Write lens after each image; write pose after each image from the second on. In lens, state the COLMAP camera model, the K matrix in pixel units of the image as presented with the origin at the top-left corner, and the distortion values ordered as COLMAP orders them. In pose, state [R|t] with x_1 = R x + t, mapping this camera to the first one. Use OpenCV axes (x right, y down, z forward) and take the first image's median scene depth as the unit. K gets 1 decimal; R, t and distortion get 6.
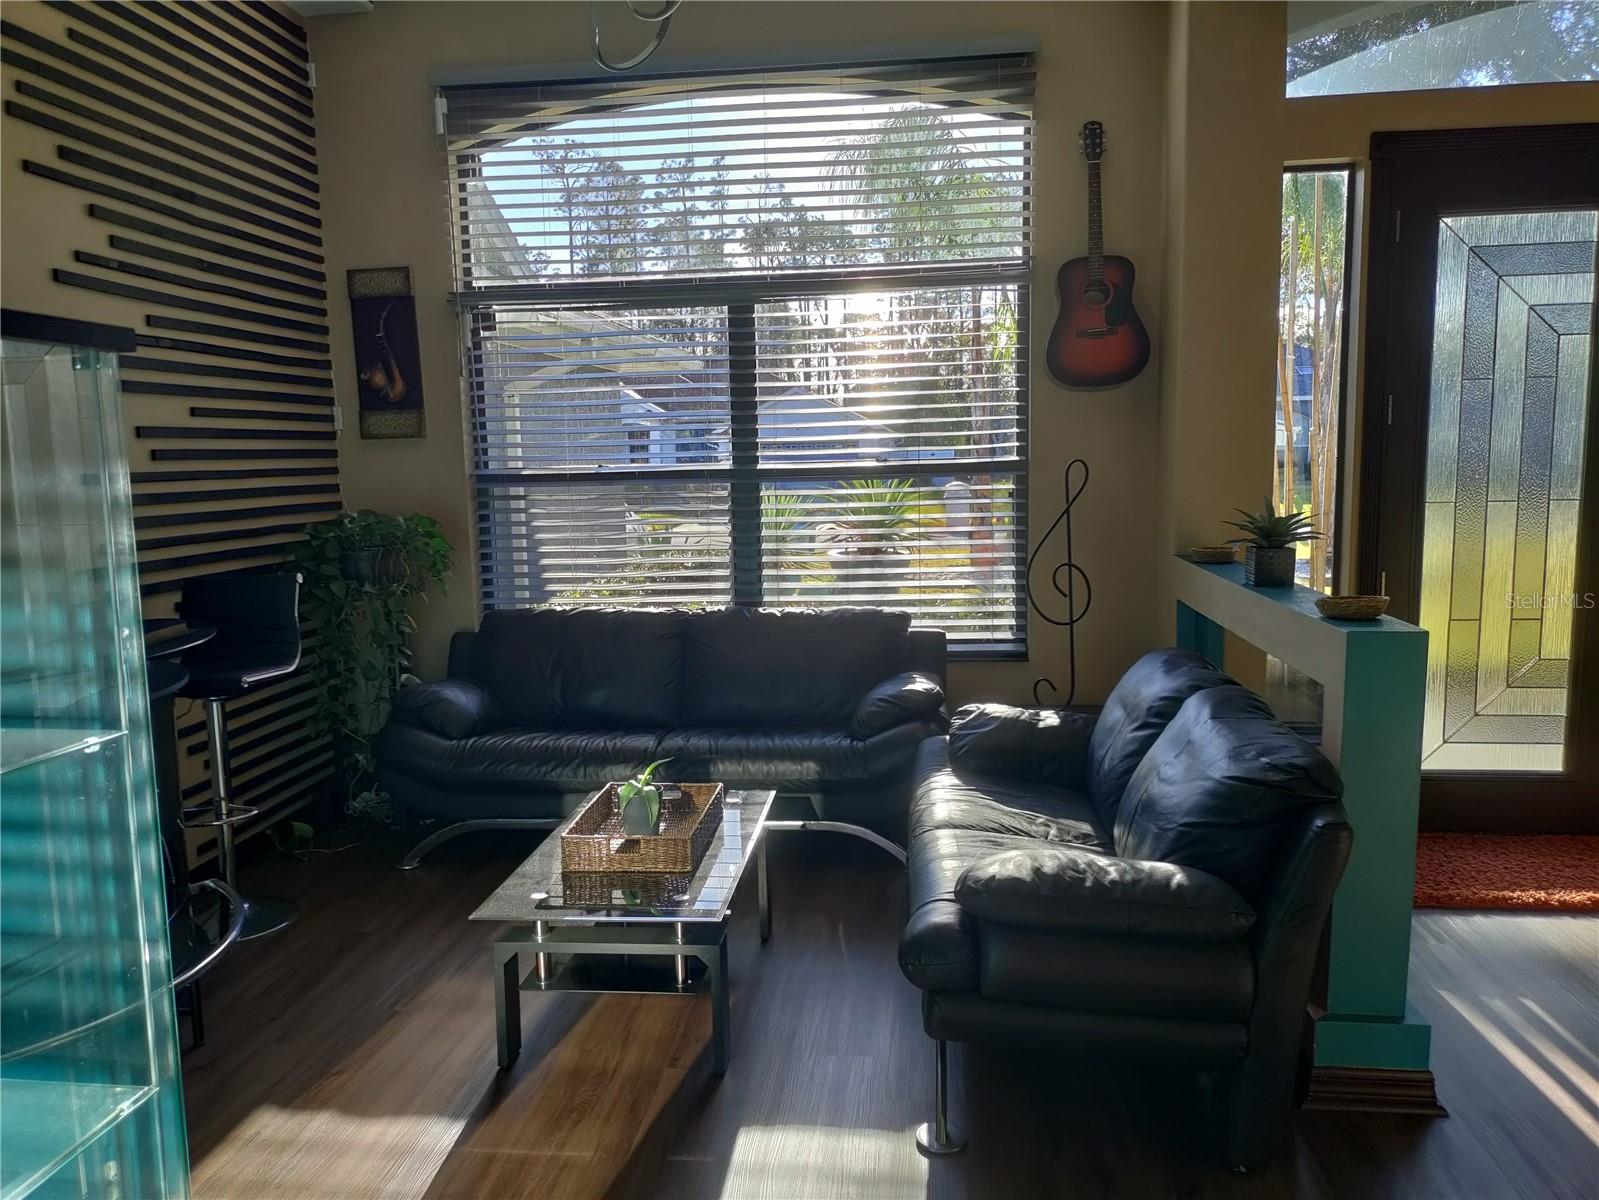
lens RADIAL K [[1167.7, 0, 799.9], [0, 1167.7, 593.4], [0, 0, 1]] dist [0.069711, -0.090164]
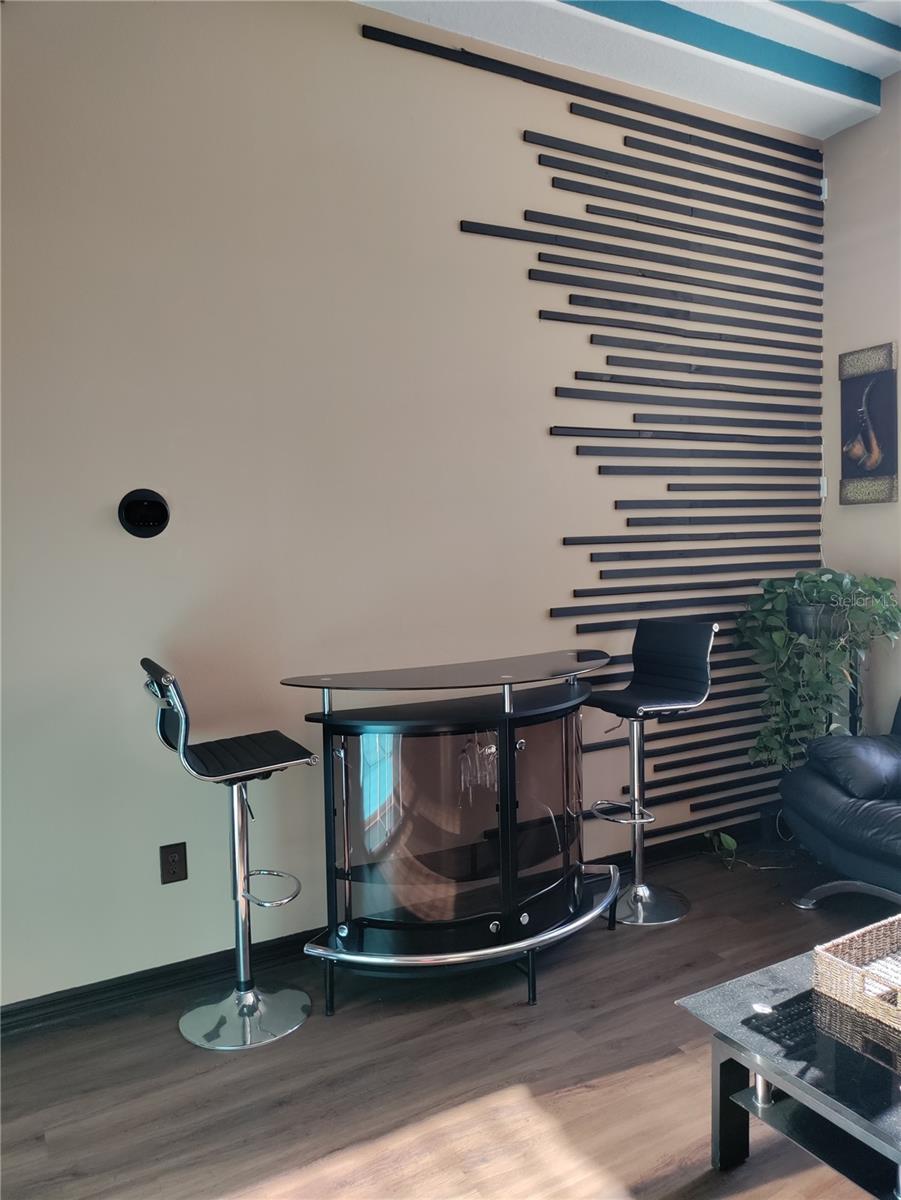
lens RADIAL K [[889.6, 0, 472.0], [0, 889.6, 595.9], [0, 0, 1]] dist [0.018145, -0.003134]
pose [[0.590870, 0.063825, -0.804238, 0.114531], [-0.084698, 0.996264, 0.016837, -0.033066], [0.802309, 0.058169, 0.594068, 0.247302]]
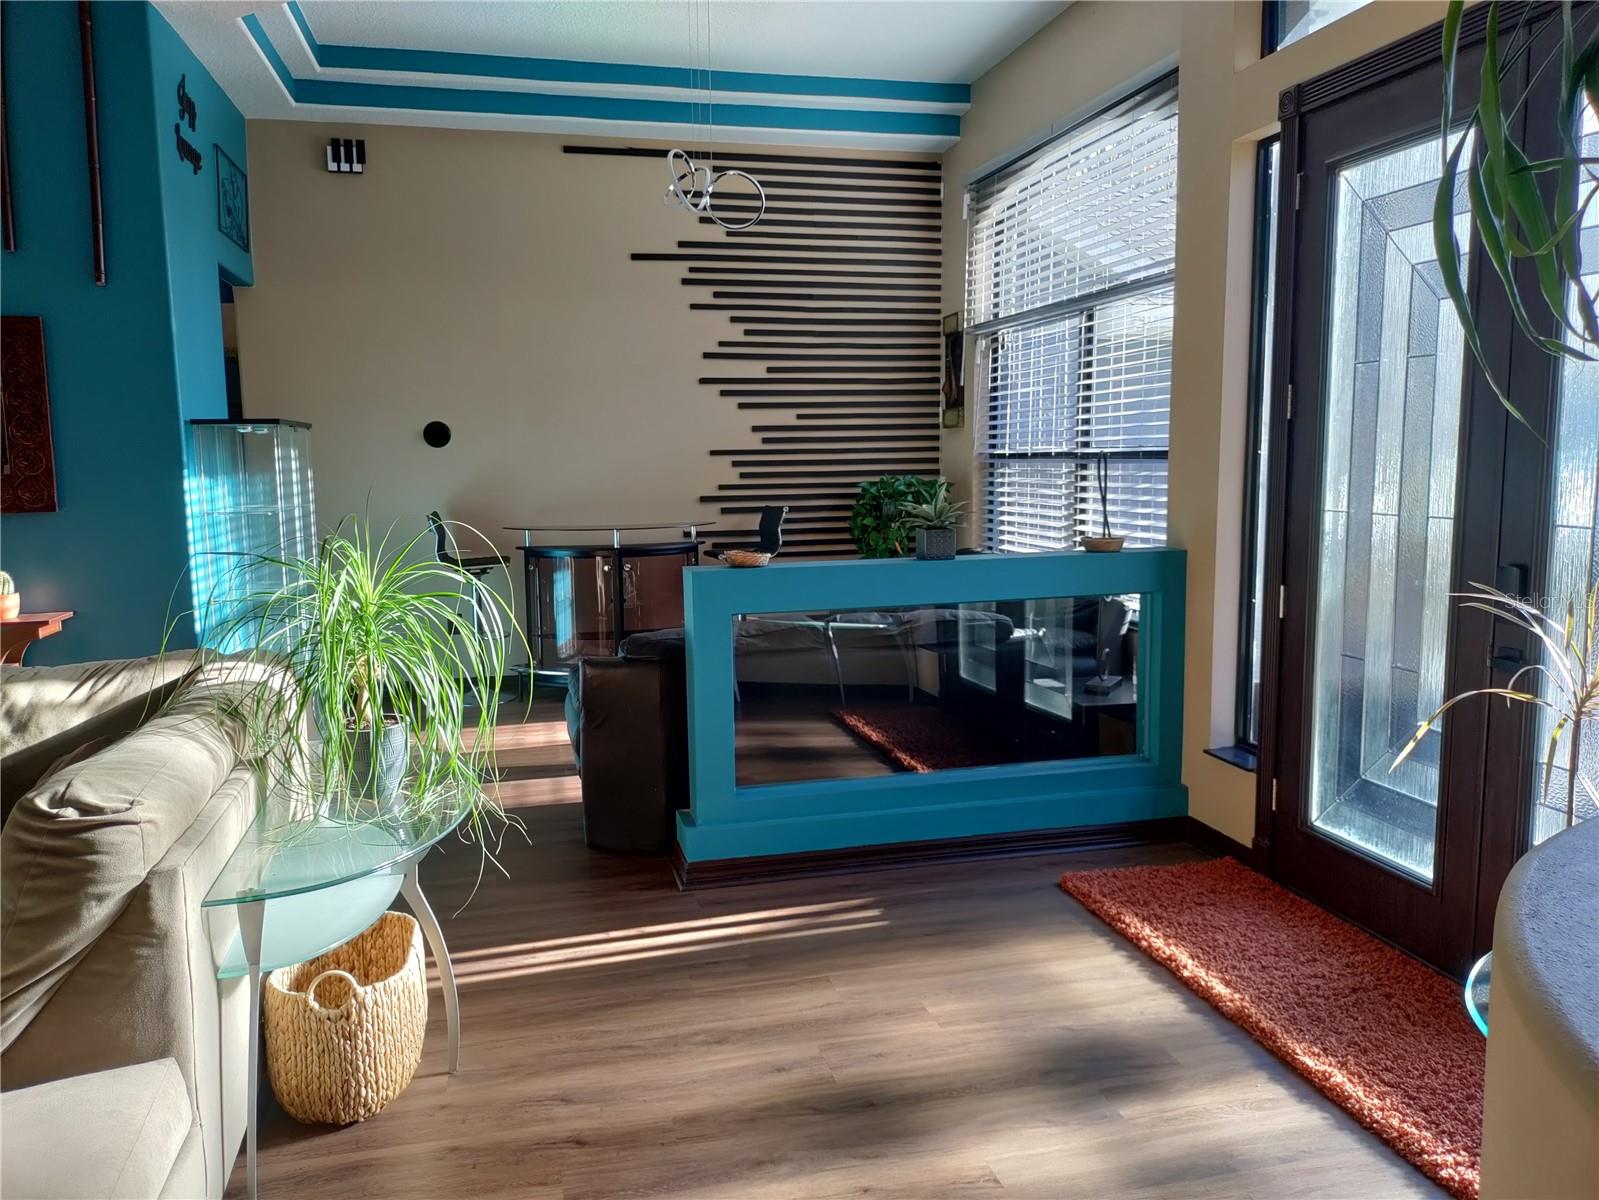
lens RADIAL K [[1173.3, 0, 782.9], [0, 1173.3, 596.7], [0, 0, 1]] dist [0.055629, -0.075876]
pose [[0.341313, 0.136780, -0.929944, 1.076557], [-0.105685, 0.988666, 0.106628, -0.061719], [0.933989, 0.061888, 0.351900, 0.316686]]
